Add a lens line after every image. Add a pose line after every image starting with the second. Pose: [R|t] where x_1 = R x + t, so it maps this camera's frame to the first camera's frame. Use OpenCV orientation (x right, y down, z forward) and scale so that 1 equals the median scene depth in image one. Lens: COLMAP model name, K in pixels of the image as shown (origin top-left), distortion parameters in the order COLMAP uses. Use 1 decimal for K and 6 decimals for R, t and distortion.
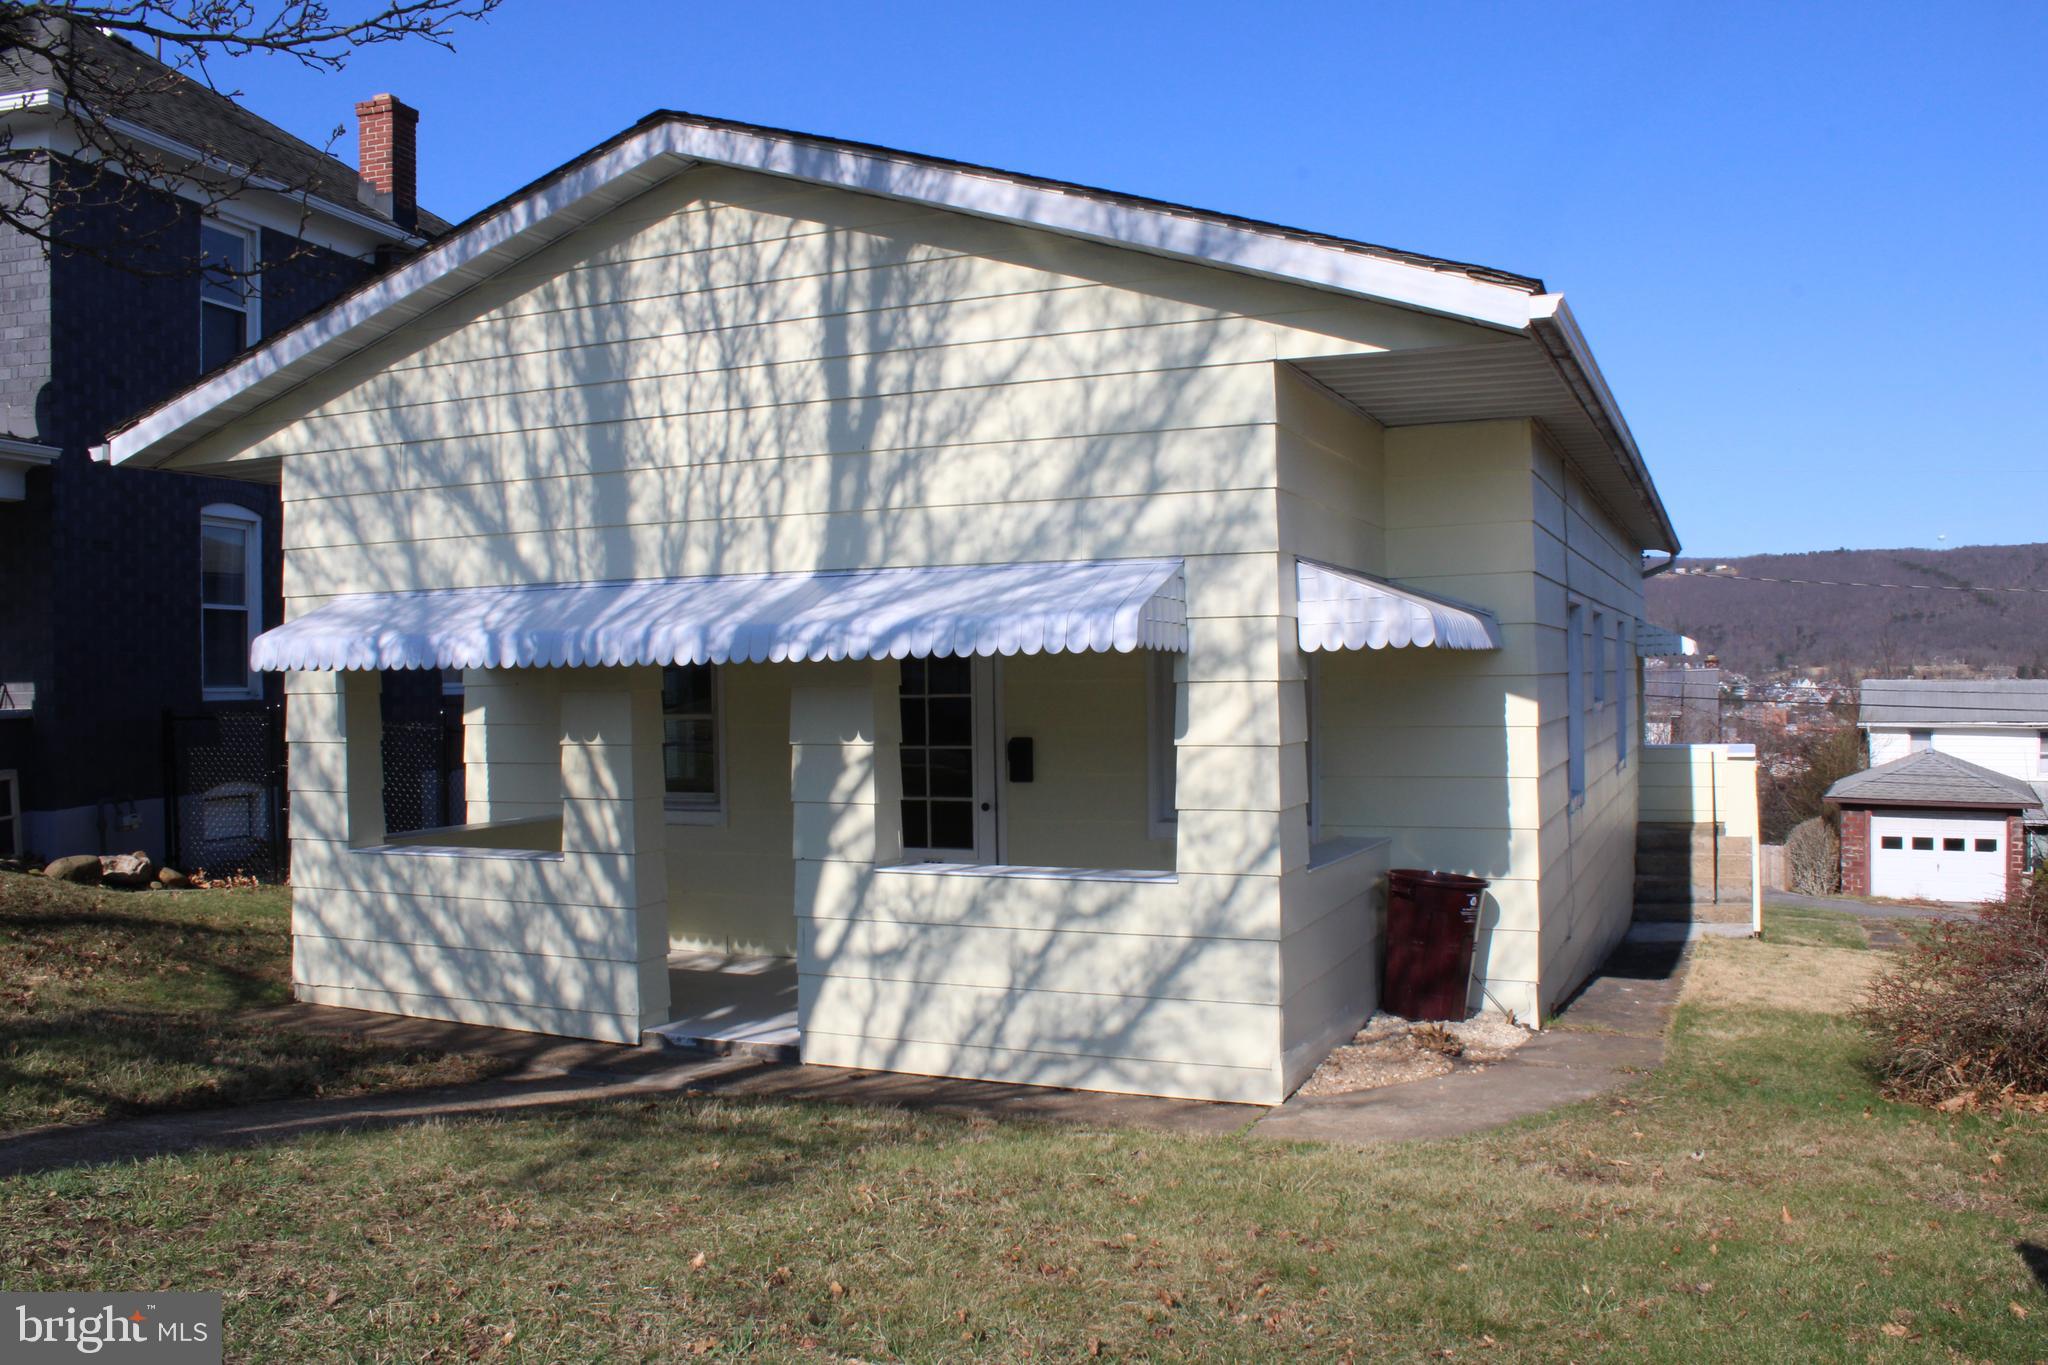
lens RADIAL K [[1696.6, 0, 1013.6], [0, 1696.6, 682.4], [0, 0, 1]] dist [-0.153848, 0.130273]
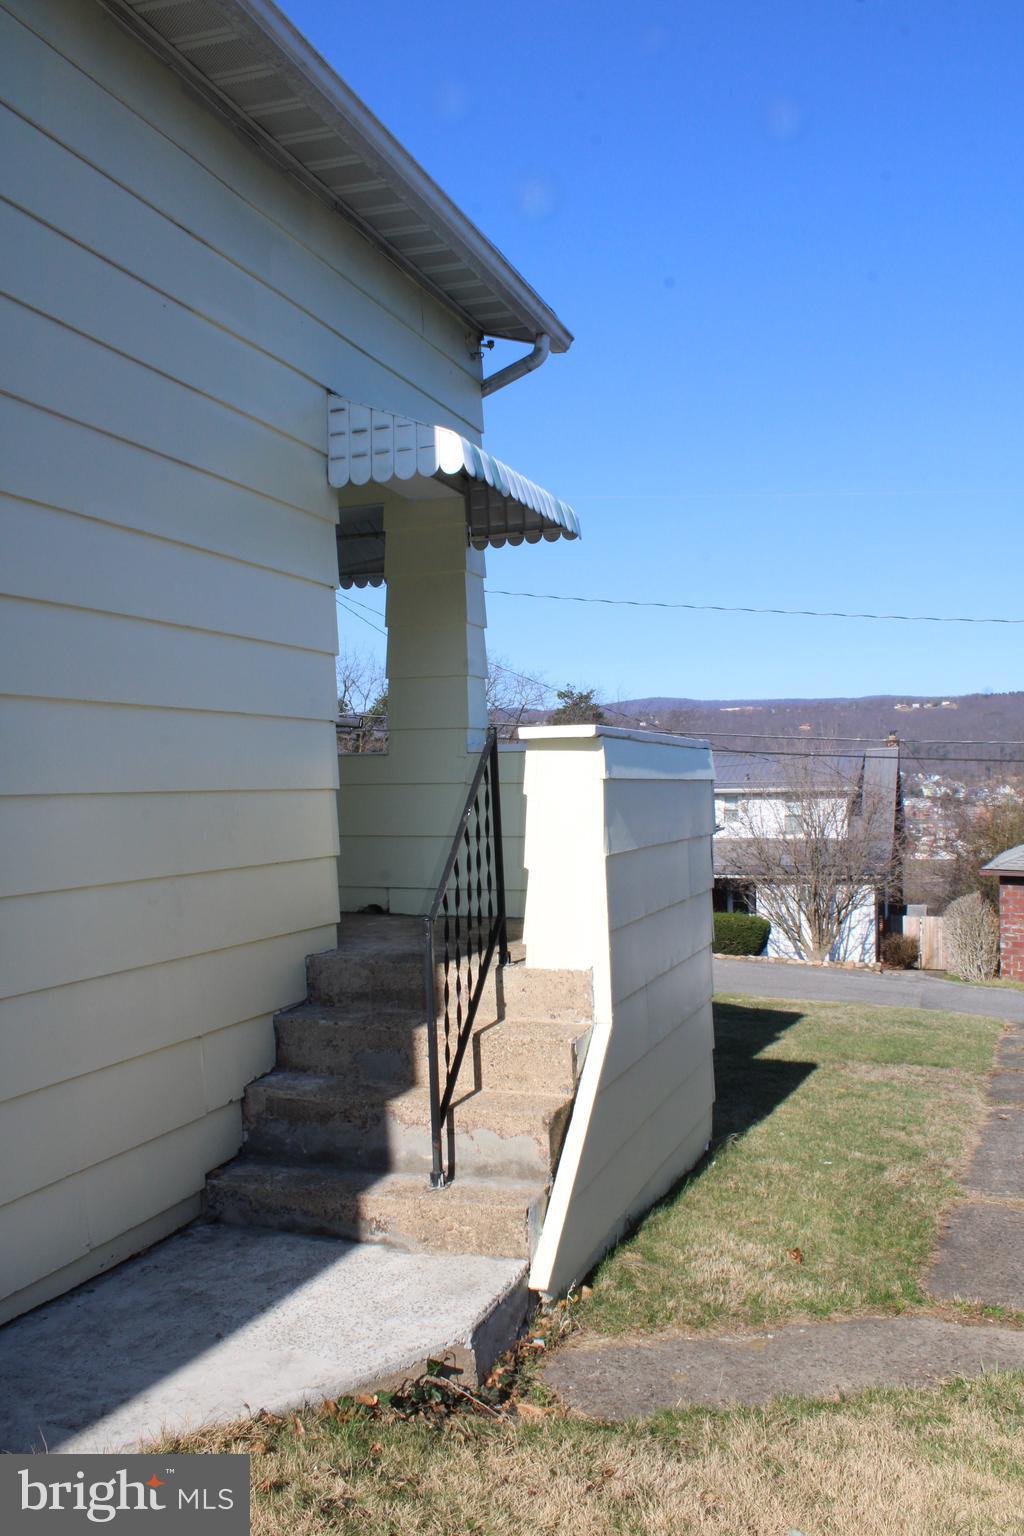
lens RADIAL K [[1272.5, 0, 511.2], [0, 1272.5, 769.5], [0, 0, 1]] dist [-0.153848, 0.130273]
pose [[0.997599, 0.003739, 0.069155, 0.193420], [-0.002777, 0.999898, -0.014007, 0.026091], [-0.069200, 0.013781, 0.997508, 0.346630]]
